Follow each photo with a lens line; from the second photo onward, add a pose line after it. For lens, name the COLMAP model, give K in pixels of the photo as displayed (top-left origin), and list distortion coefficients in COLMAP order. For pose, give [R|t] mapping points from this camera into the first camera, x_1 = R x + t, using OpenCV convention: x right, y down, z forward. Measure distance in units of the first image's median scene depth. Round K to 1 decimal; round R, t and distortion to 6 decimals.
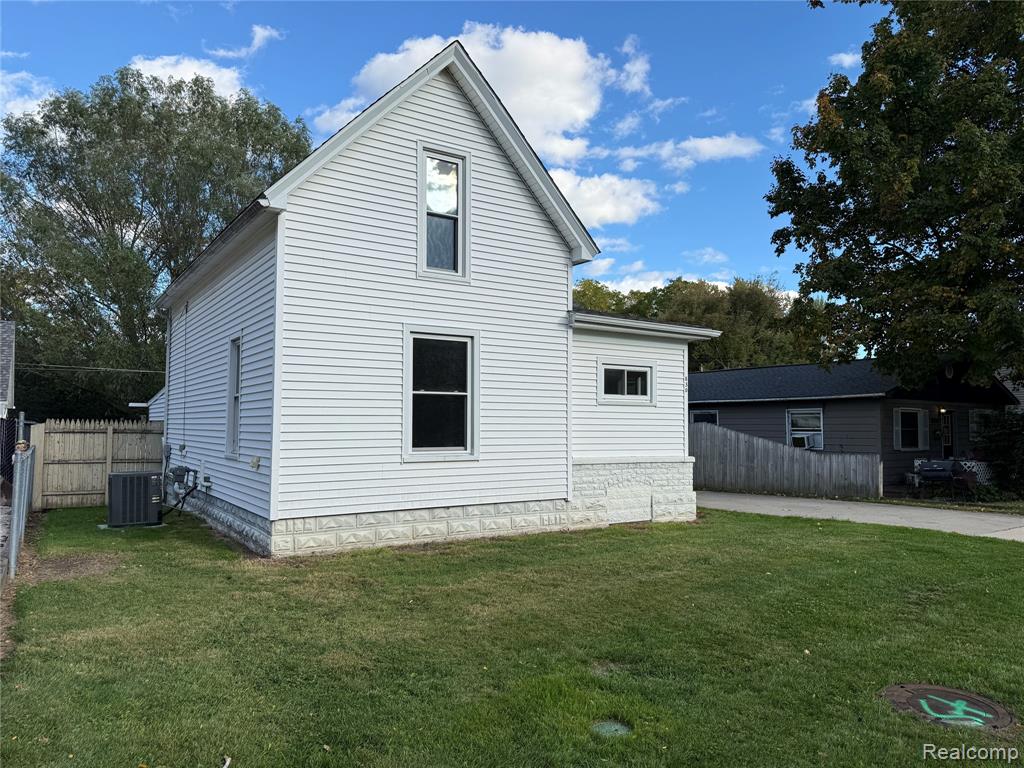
lens RADIAL K [[702.5, 0, 503.4], [0, 702.5, 385.8], [0, 0, 1]] dist [0.078417, -0.109933]
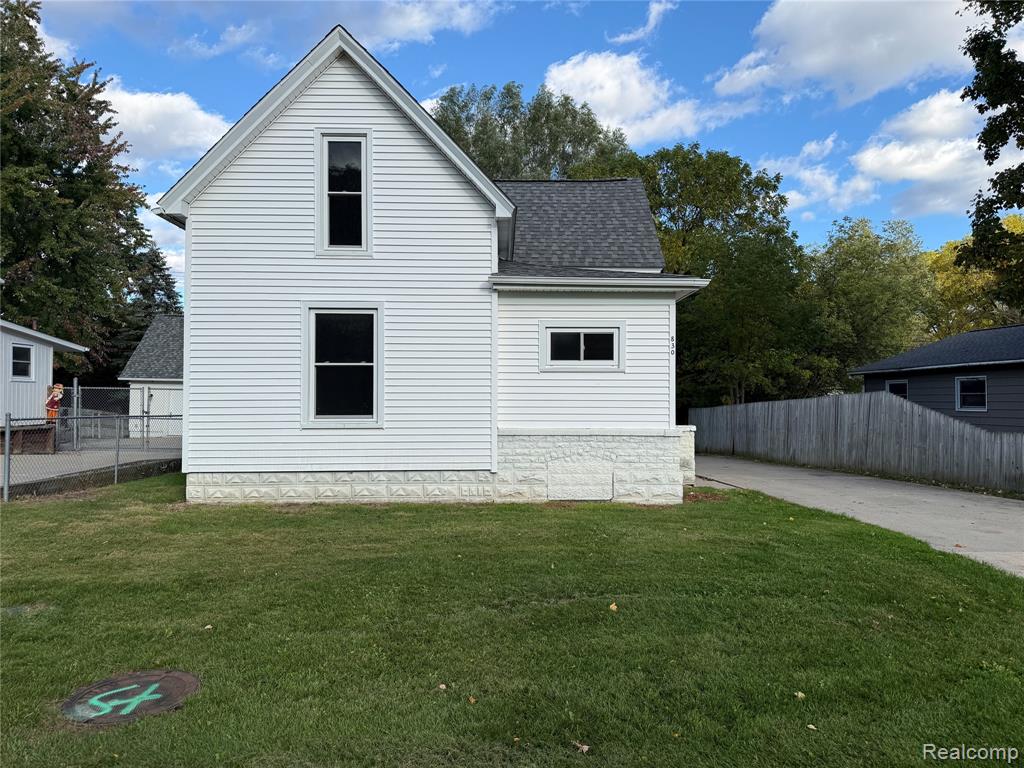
lens RADIAL K [[702.5, 0, 503.4], [0, 702.5, 385.8], [0, 0, 1]] dist [0.078417, -0.109933]
pose [[0.861986, -0.011800, -0.506794, 0.593227], [0.031091, 0.999078, 0.029619, 0.017184], [0.505977, -0.041288, 0.861558, 0.185985]]
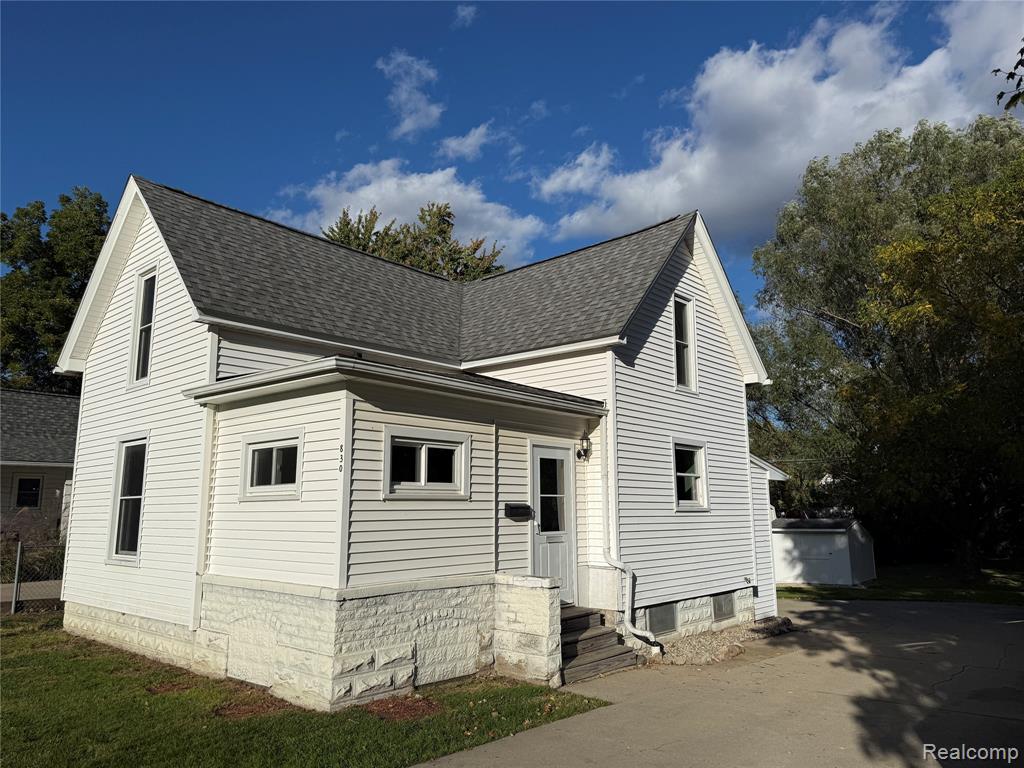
lens RADIAL K [[726.0, 0, 525.7], [0, 726.0, 382.2], [0, 0, 1]] dist [0.073731, -0.124054]
pose [[0.291485, -0.176592, -0.940134, 1.001204], [0.060925, 0.984244, -0.165988, 0.051427], [0.954633, -0.008895, 0.297652, 1.115853]]
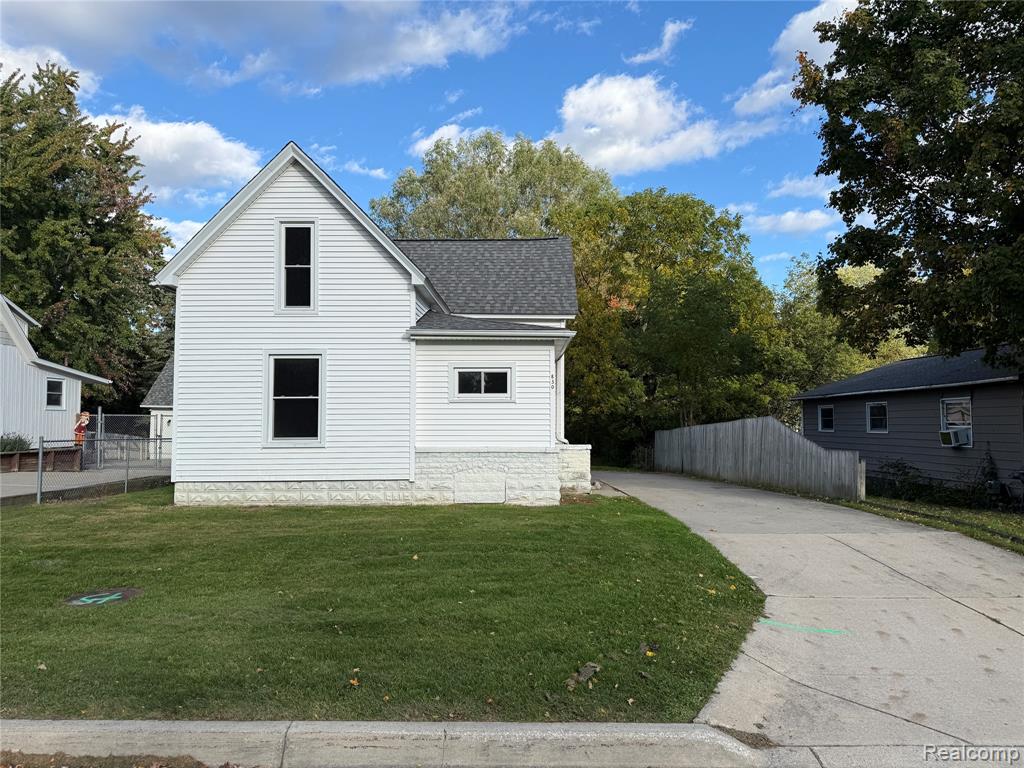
lens RADIAL K [[726.0, 0, 525.7], [0, 726.0, 382.2], [0, 0, 1]] dist [0.073731, -0.124054]
pose [[0.847362, -0.033847, -0.529936, 0.943609], [0.035637, 0.999341, -0.006845, 0.005685], [0.529818, -0.013085, 0.848010, 0.030685]]
